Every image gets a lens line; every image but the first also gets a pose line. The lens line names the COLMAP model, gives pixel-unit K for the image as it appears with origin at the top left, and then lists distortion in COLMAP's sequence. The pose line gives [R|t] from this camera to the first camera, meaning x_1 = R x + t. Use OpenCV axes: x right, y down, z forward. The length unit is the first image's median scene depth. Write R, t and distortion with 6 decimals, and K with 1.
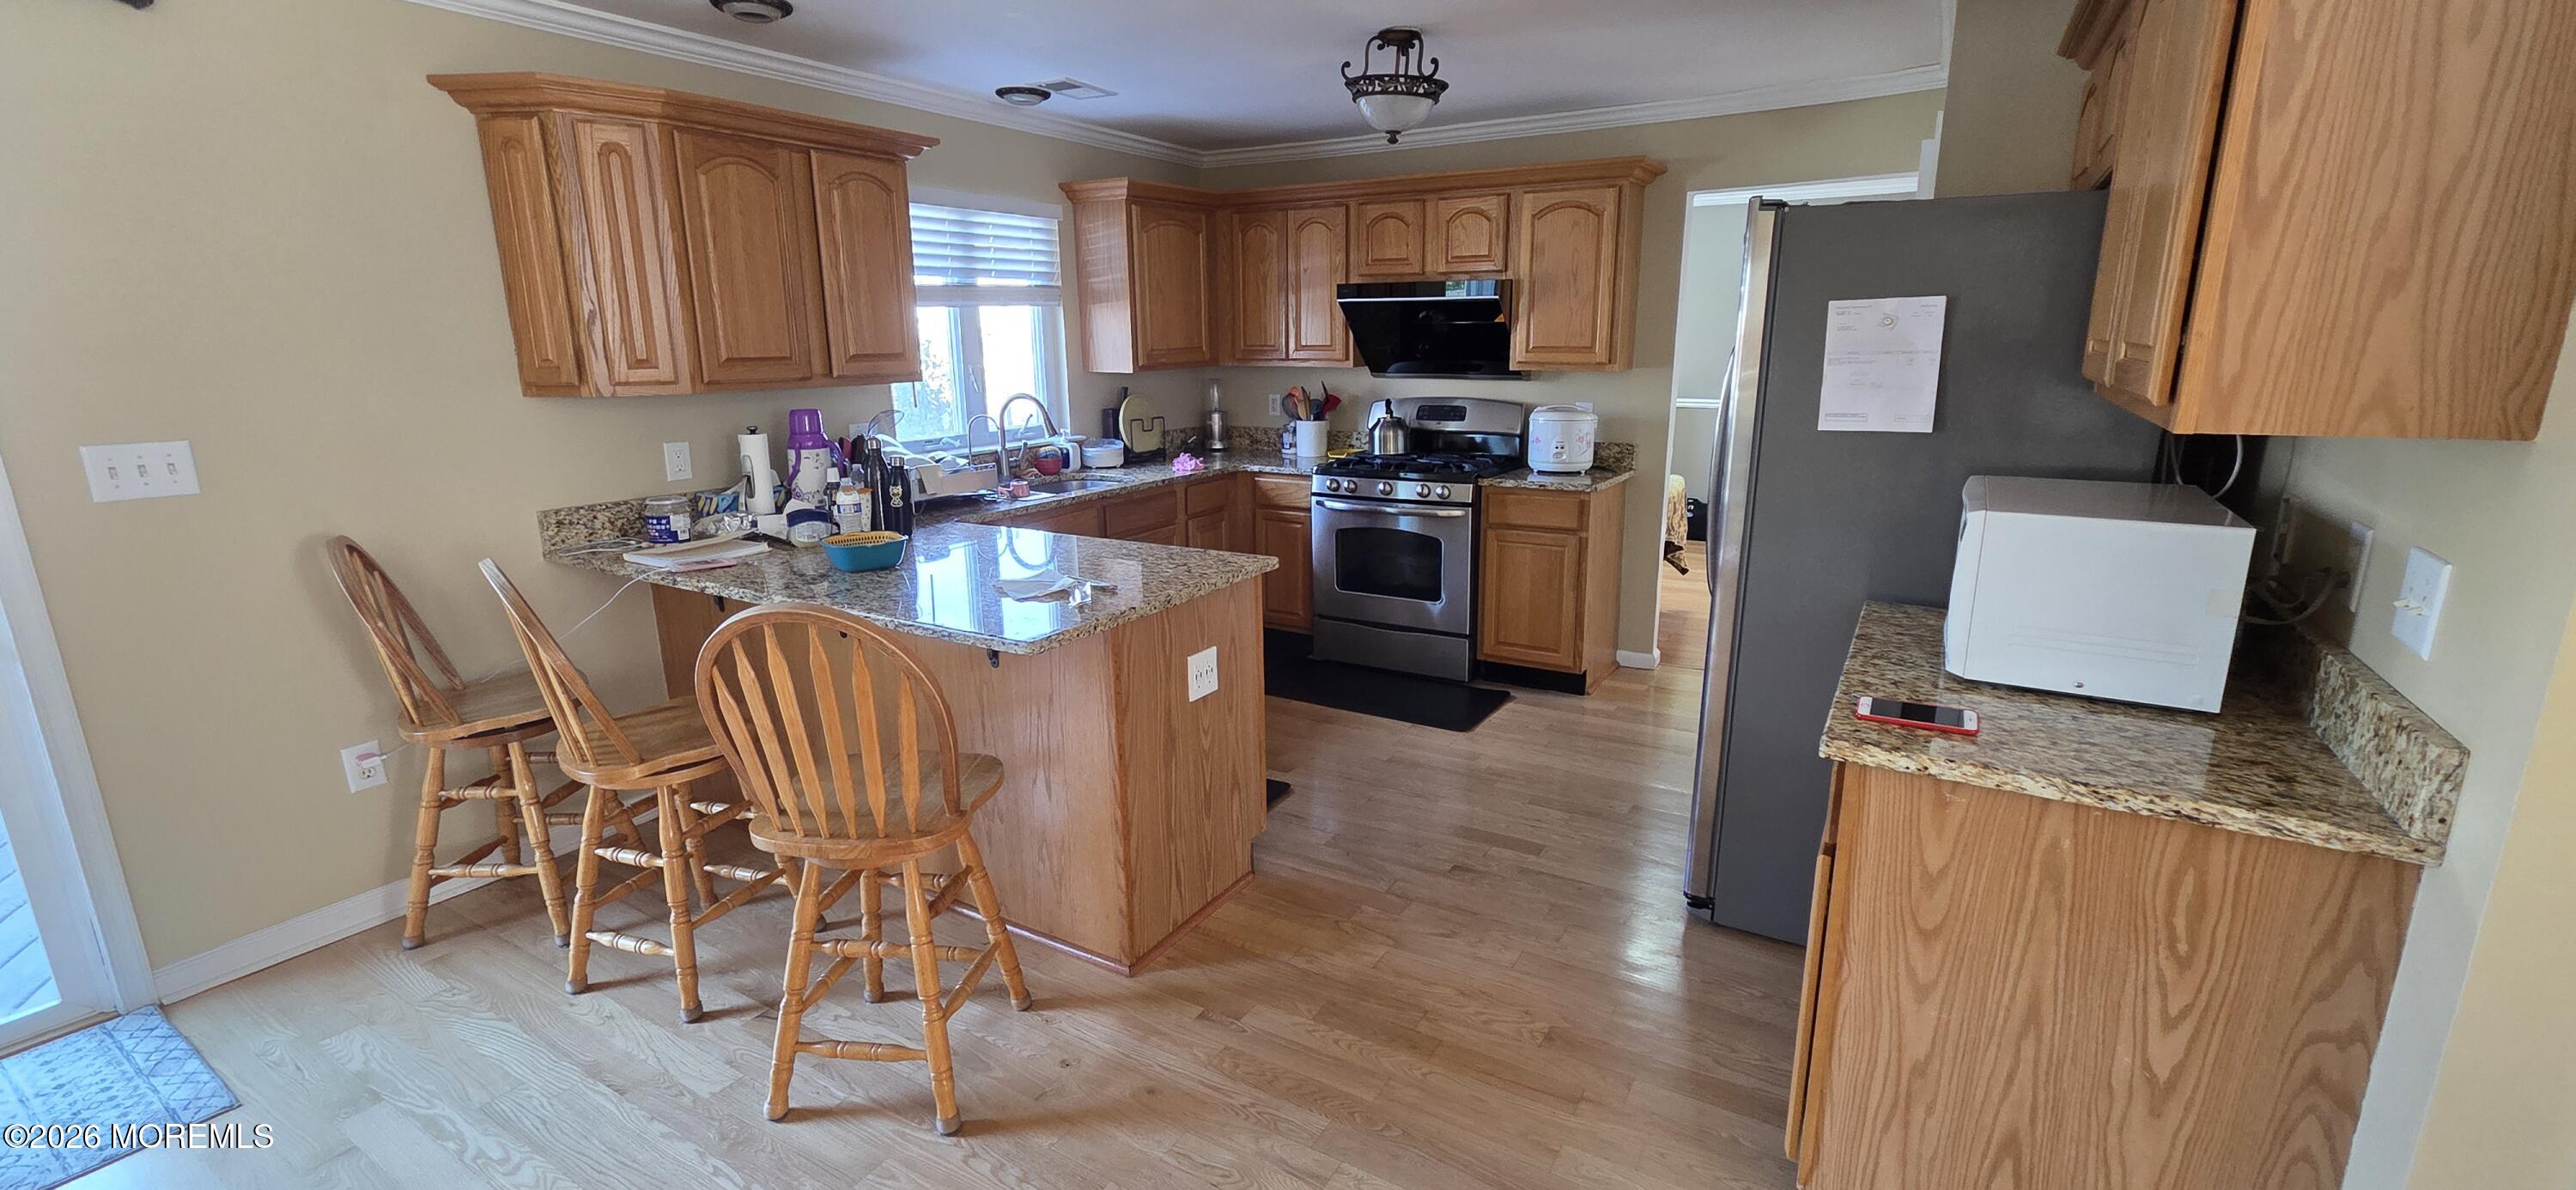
lens RADIAL K [[1051.3, 0, 1291.5], [0, 1051.3, 581.1], [0, 0, 1]] dist [0.001102, 0.000310]
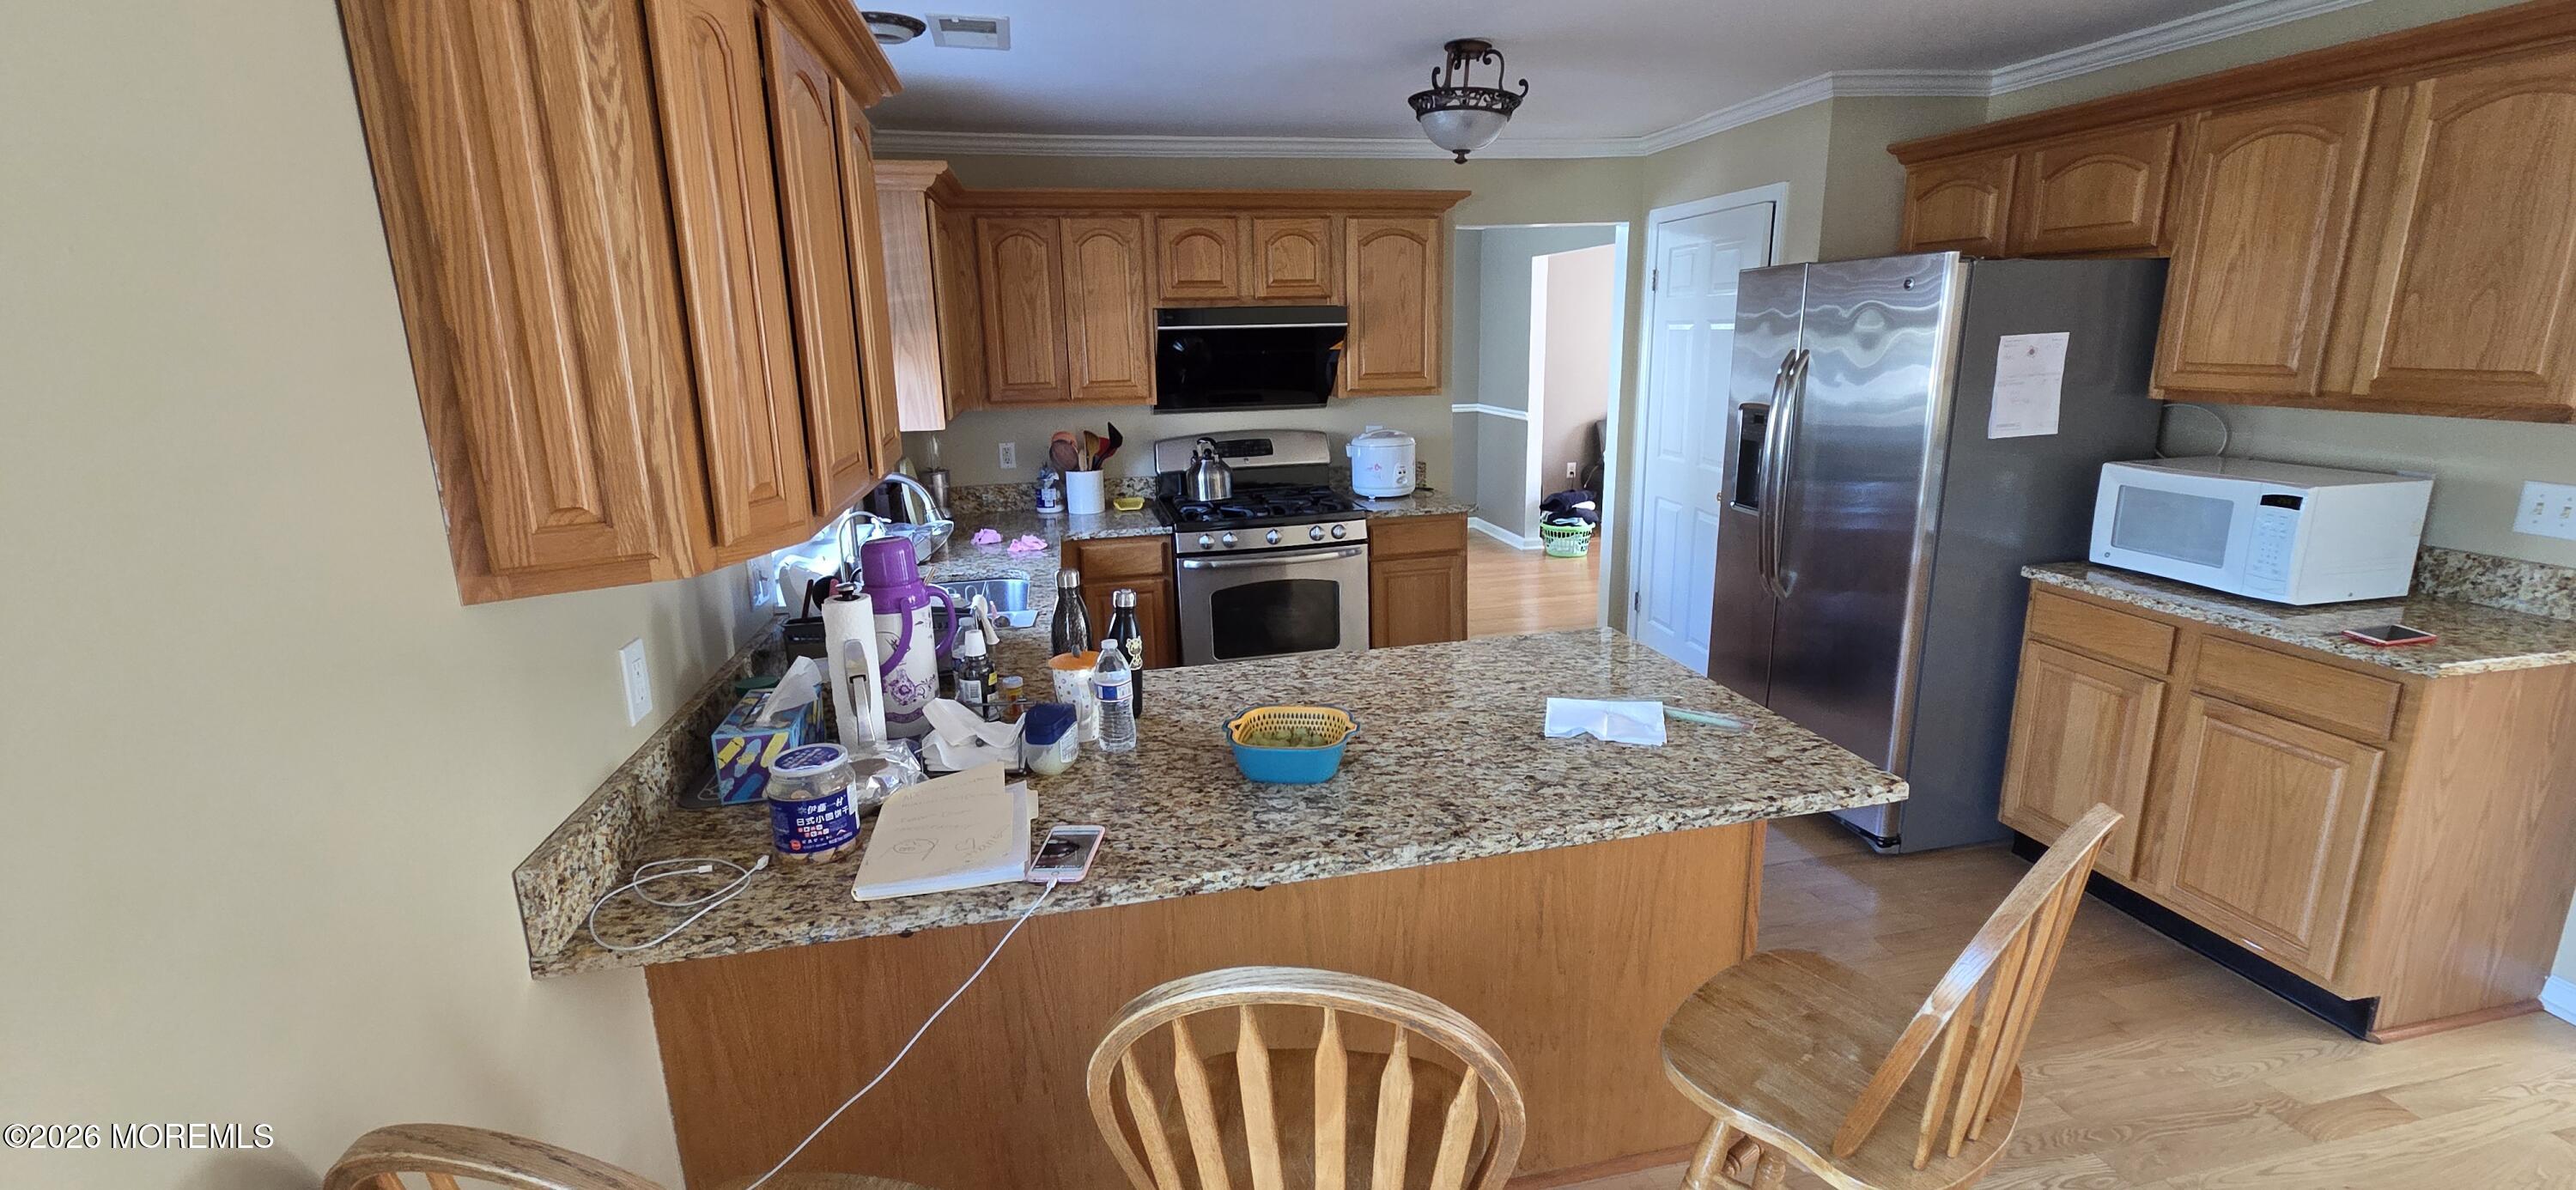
lens RADIAL K [[1051.3, 0, 1291.5], [0, 1051.3, 581.1], [0, 0, 1]] dist [0.001102, 0.000310]
pose [[0.733454, -0.168392, 0.658551, -0.489480], [0.174553, 0.983000, 0.056947, -0.097977], [-0.656945, 0.073184, 0.750378, 0.313868]]
